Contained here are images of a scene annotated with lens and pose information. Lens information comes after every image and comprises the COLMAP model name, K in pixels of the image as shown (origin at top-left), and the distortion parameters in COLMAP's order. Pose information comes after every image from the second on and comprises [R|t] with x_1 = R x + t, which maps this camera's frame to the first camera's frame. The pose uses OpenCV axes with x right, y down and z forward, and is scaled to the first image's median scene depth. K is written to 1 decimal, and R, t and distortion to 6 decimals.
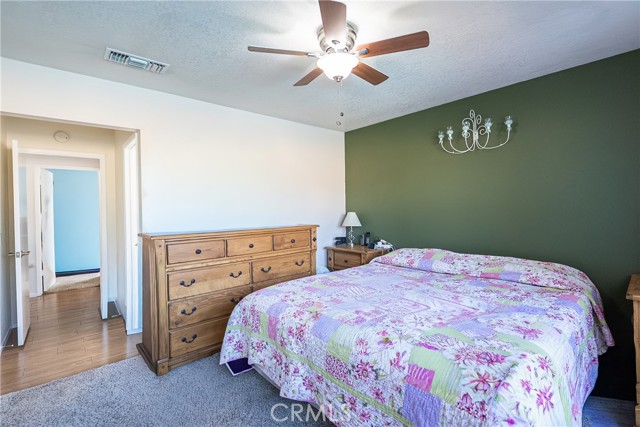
lens RADIAL K [[293.8, 0, 320.7], [0, 293.8, 210.4], [0, 0, 1]] dist [-0.011429, -0.000088]
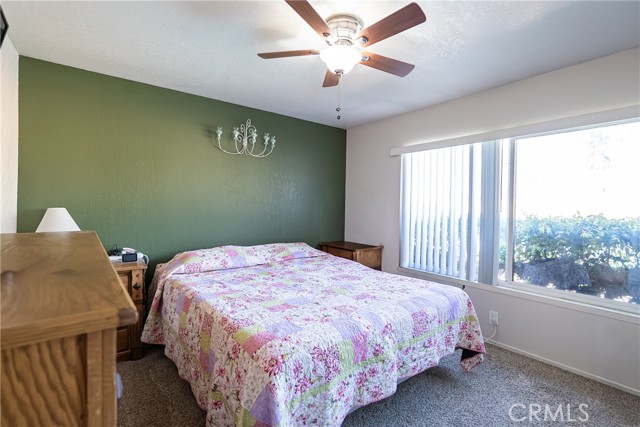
lens RADIAL K [[293.8, 0, 320.7], [0, 293.8, 210.4], [0, 0, 1]] dist [-0.011429, -0.000088]
pose [[0.054859, 0.005662, 0.998478, -0.783923], [-0.008777, 0.999948, -0.005188, 0.017751], [-0.998456, -0.008479, 0.054906, 0.847088]]
